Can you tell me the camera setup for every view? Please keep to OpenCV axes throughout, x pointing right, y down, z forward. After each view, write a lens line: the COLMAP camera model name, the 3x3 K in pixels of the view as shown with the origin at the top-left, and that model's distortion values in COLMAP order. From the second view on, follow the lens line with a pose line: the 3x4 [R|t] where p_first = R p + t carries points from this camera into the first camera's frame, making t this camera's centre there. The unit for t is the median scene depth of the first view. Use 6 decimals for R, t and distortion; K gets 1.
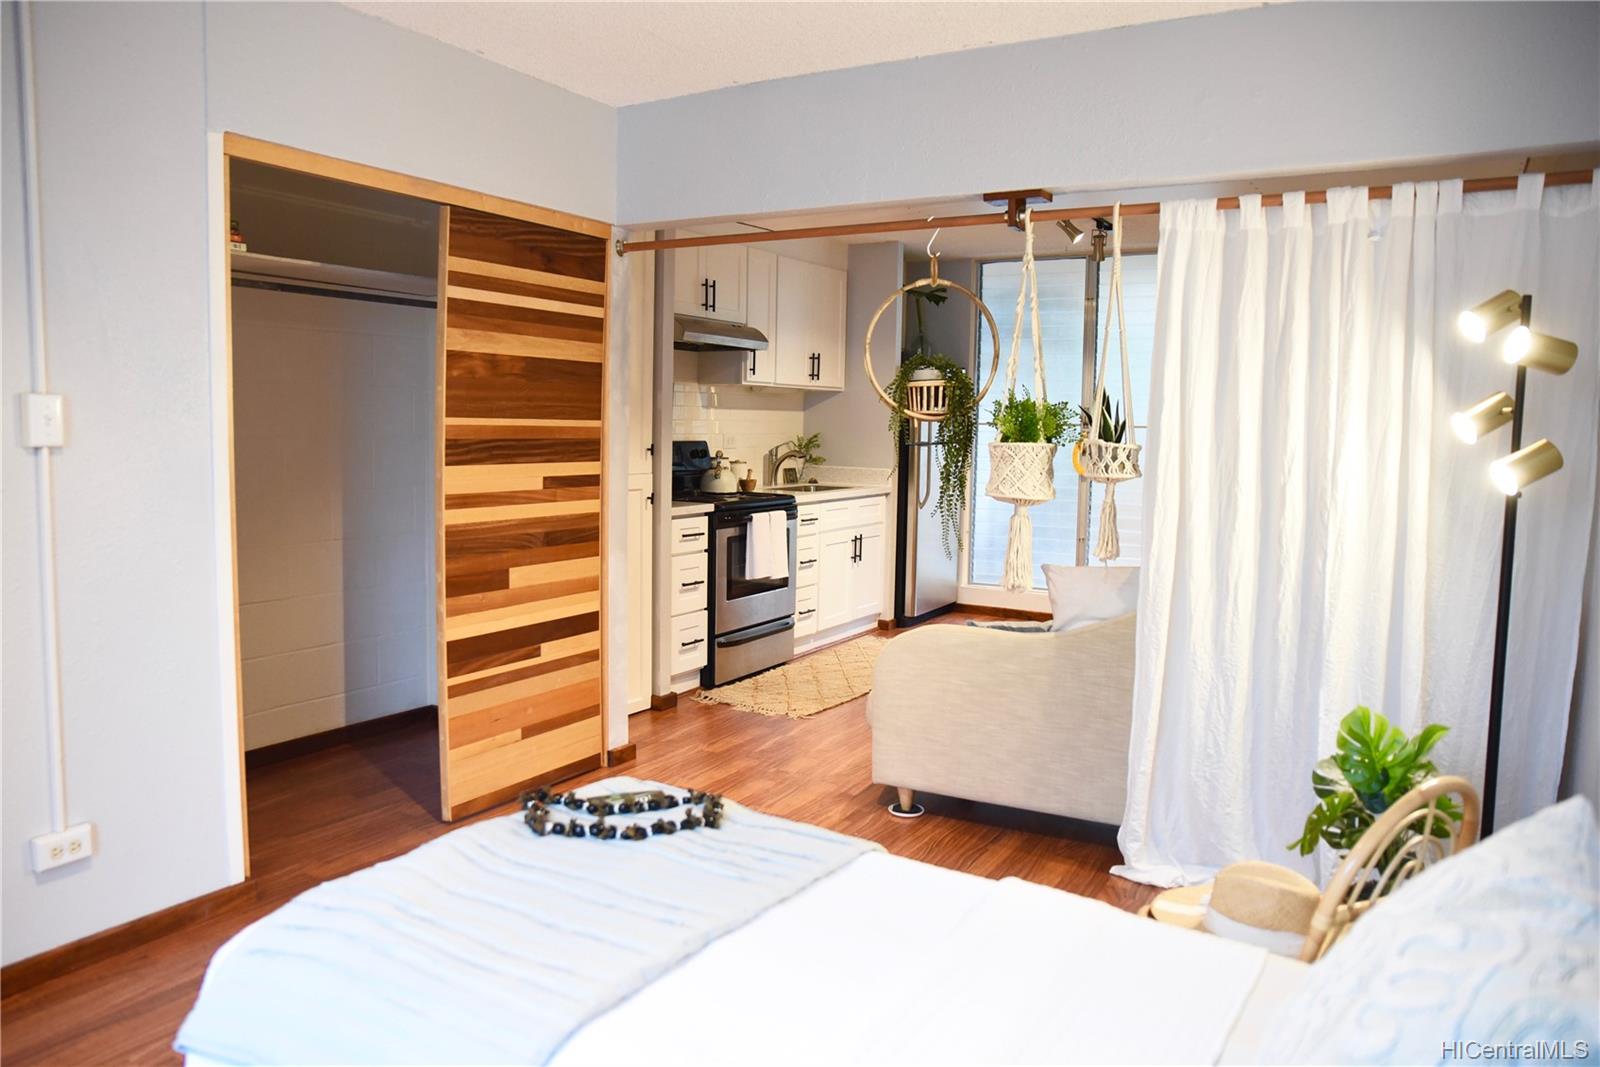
lens RADIAL K [[1119.0, 0, 793.3], [0, 1119.0, 533.2], [0, 0, 1]] dist [-0.132988, 0.108527]
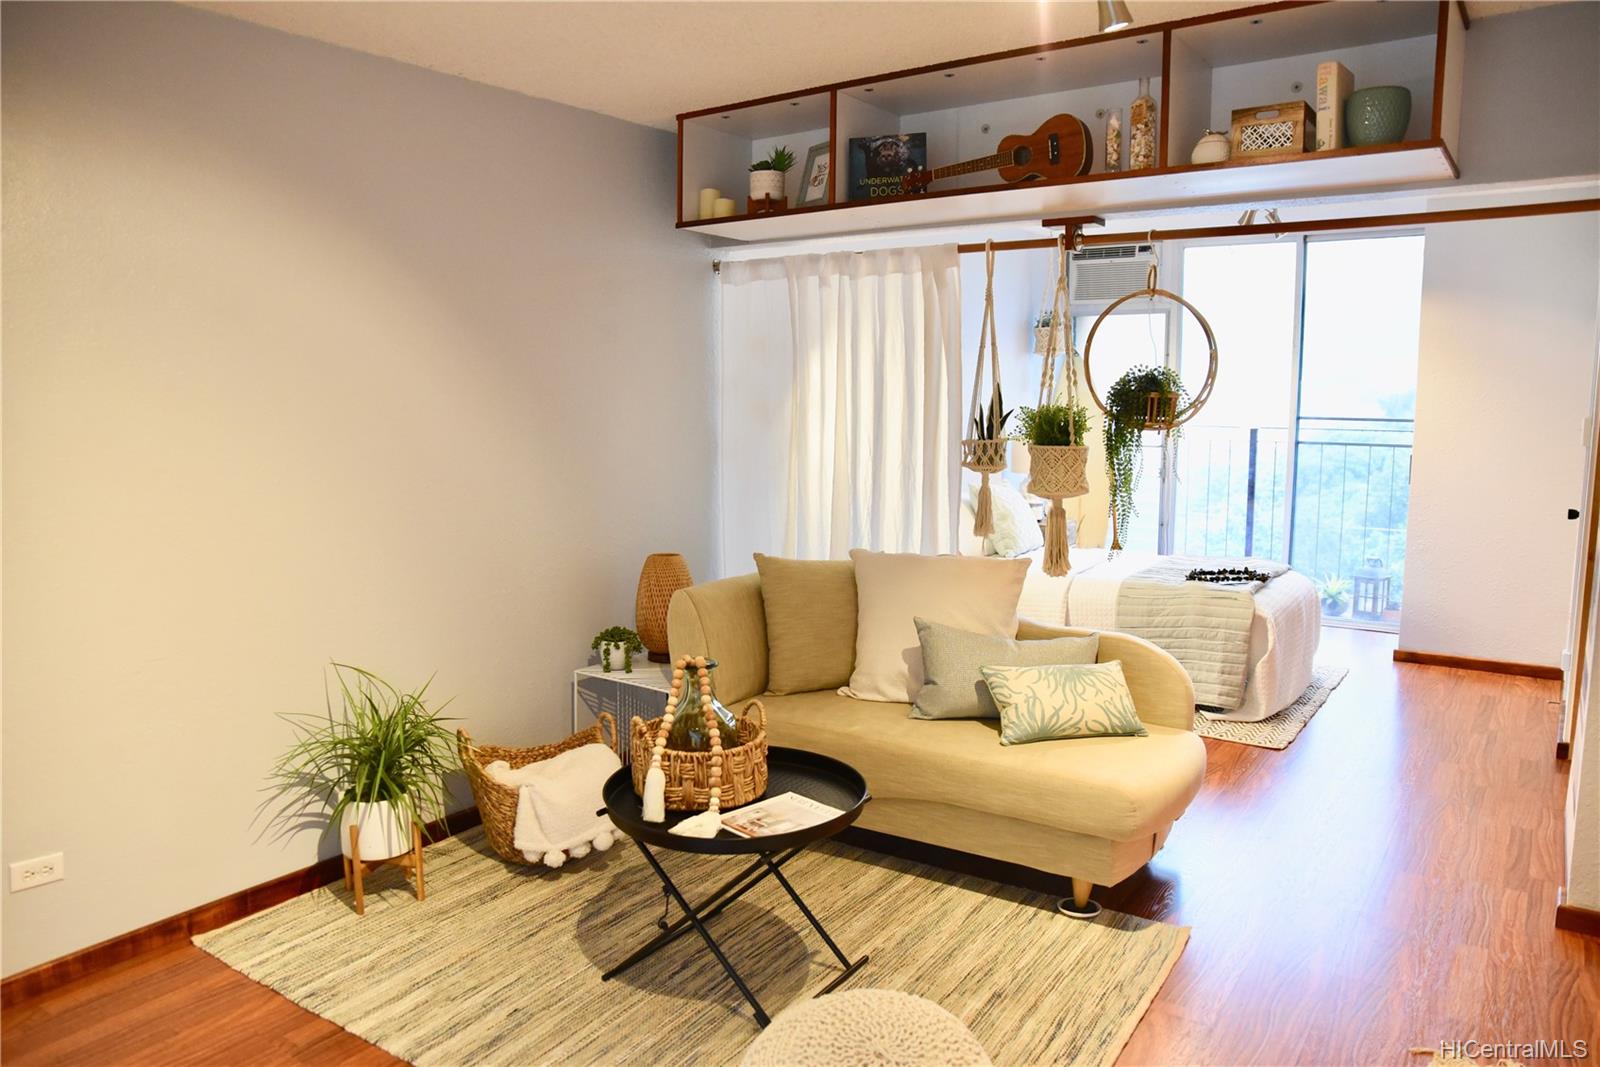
lens RADIAL K [[1119.0, 0, 793.3], [0, 1119.0, 533.2], [0, 0, 1]] dist [-0.132988, 0.108527]
pose [[-0.995799, -0.029820, 0.086577, 0.338830], [-0.009325, 0.973598, 0.228081, -0.227475], [-0.091093, 0.226315, -0.969785, 1.961446]]
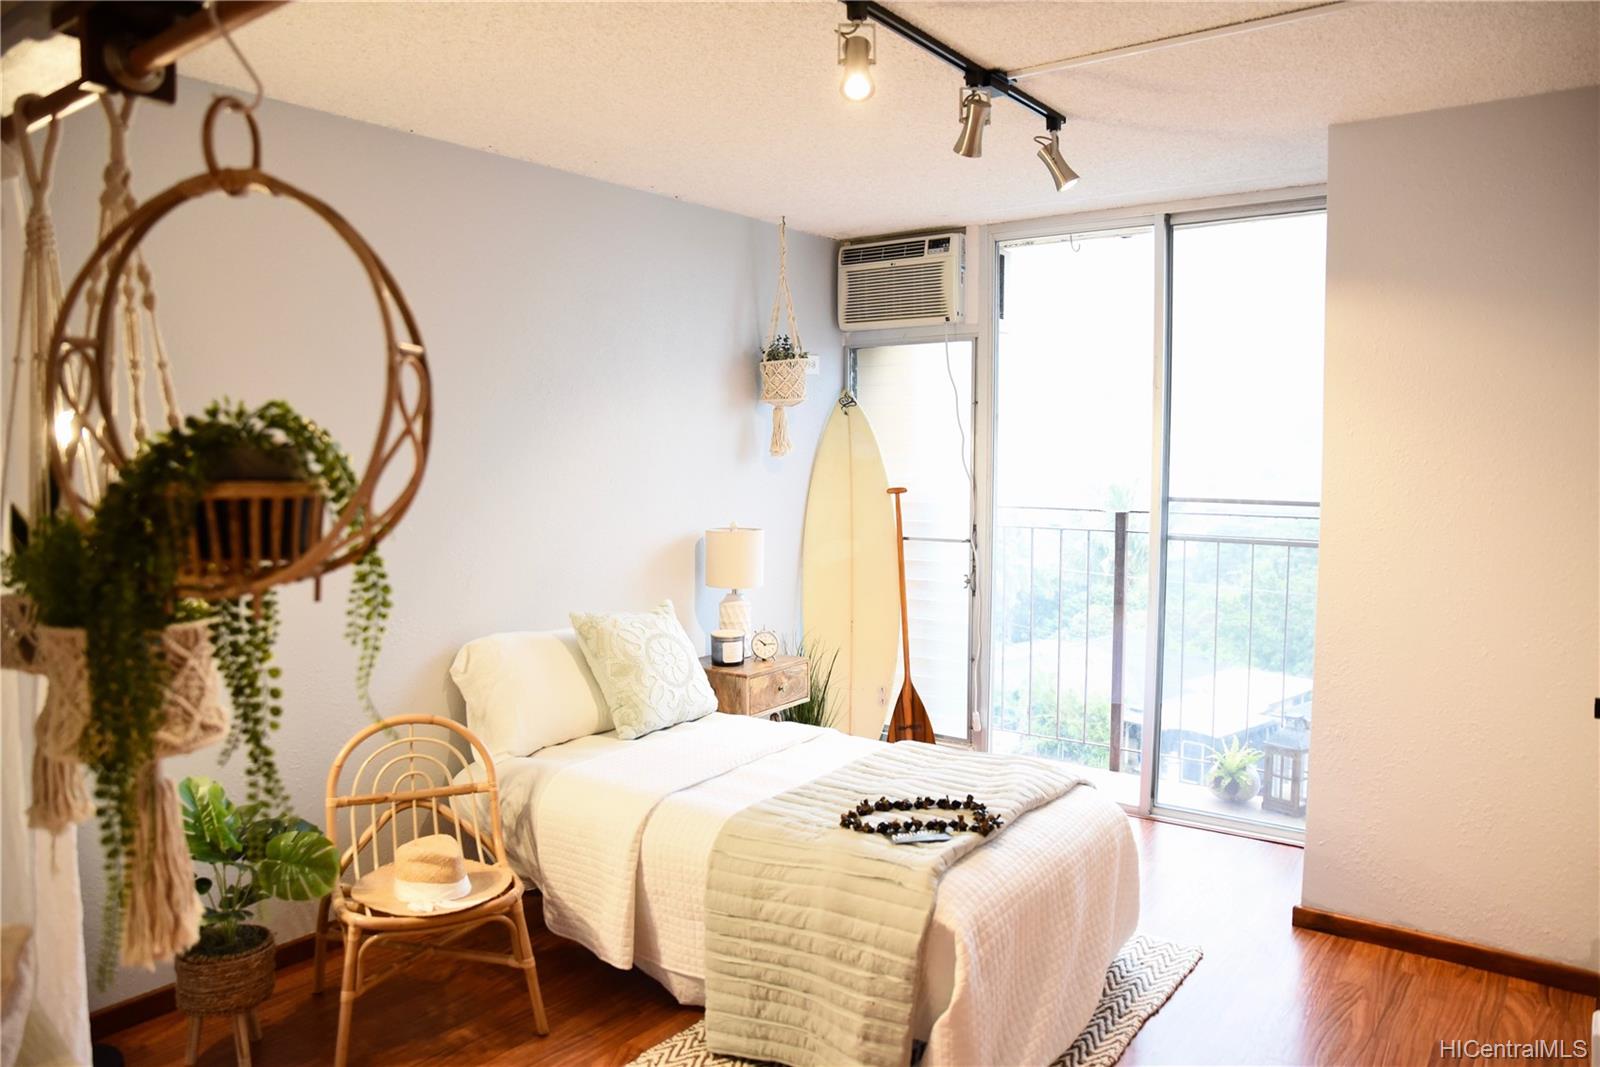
lens RADIAL K [[1119.0, 0, 793.3], [0, 1119.0, 533.2], [0, 0, 1]] dist [-0.132988, 0.108527]
pose [[-0.993225, -0.031096, 0.111967, -0.084434], [-0.010949, 0.984287, 0.176236, -0.172699], [-0.115688, 0.173816, -0.977959, 1.257492]]
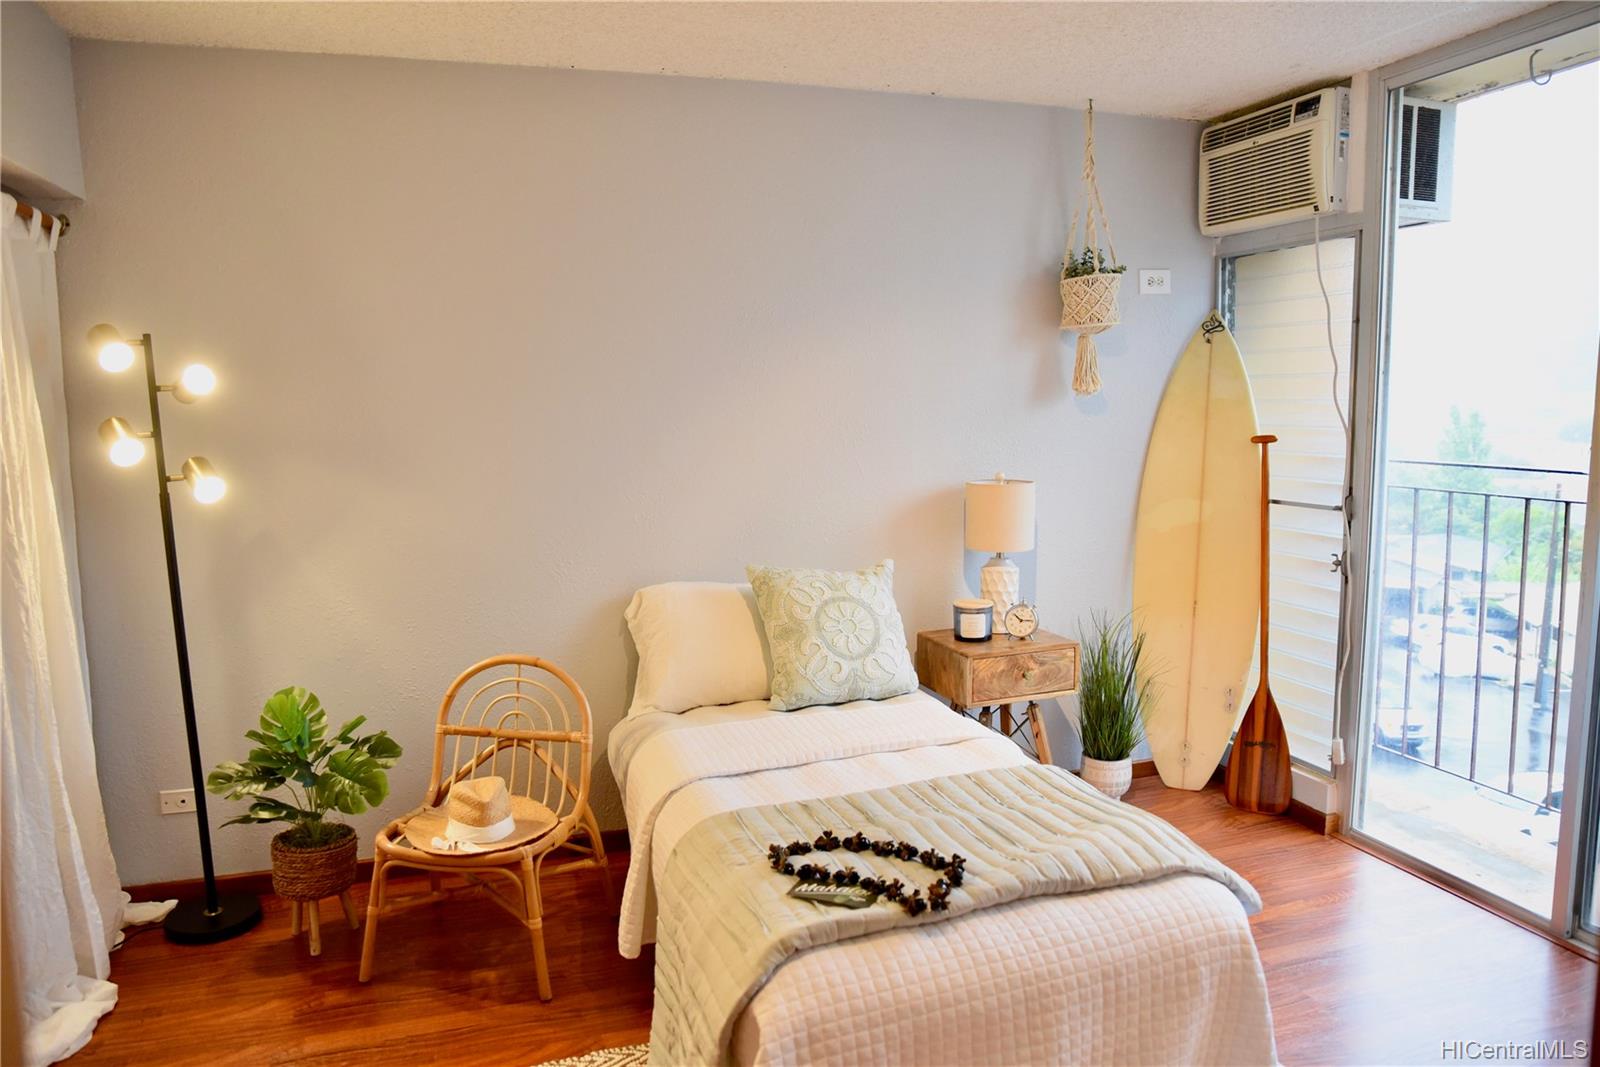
lens RADIAL K [[1119.0, 0, 793.3], [0, 1119.0, 533.2], [0, 0, 1]] dist [-0.132988, 0.108527]
pose [[-0.750151, -0.093612, 0.654607, -0.410238], [0.061971, 0.975620, 0.210535, -0.143385], [-0.658356, 0.198500, -0.726062, 0.958621]]
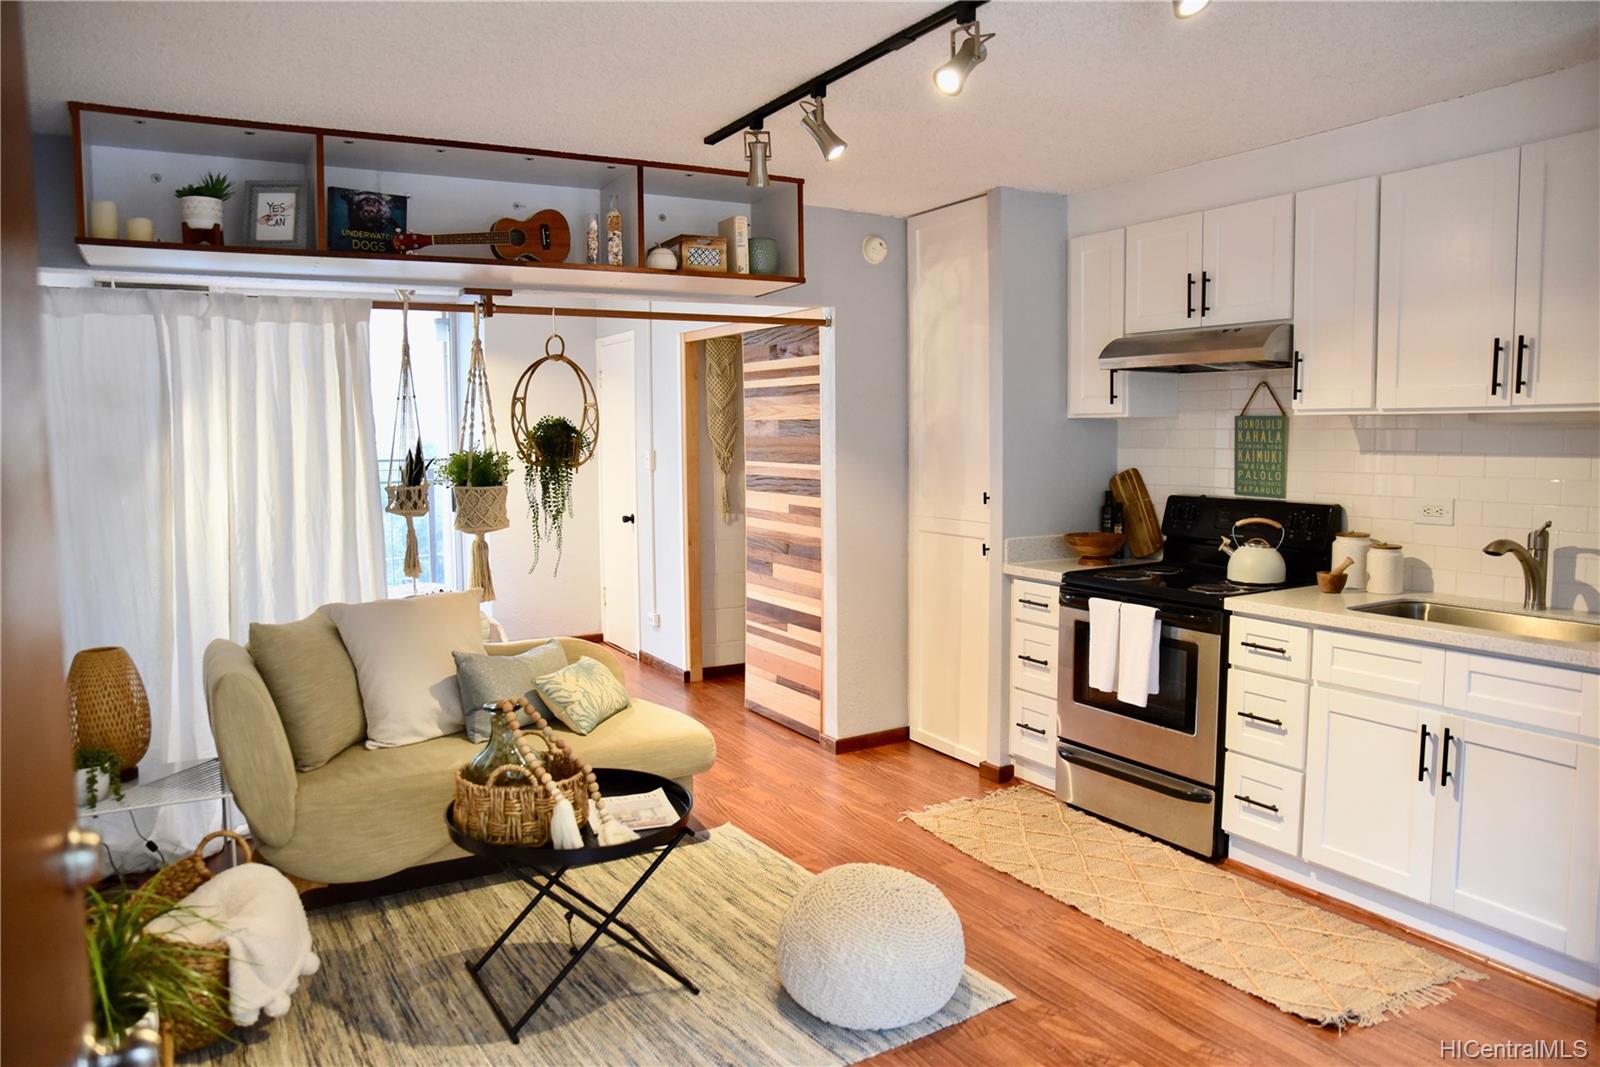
lens RADIAL K [[1119.0, 0, 793.3], [0, 1119.0, 533.2], [0, 0, 1]] dist [-0.132988, 0.108527]
pose [[-0.494775, 0.063368, -0.866708, 1.044746], [-0.089336, 0.988345, 0.123260, -0.198618], [0.864417, 0.138415, -0.483347, 1.776893]]
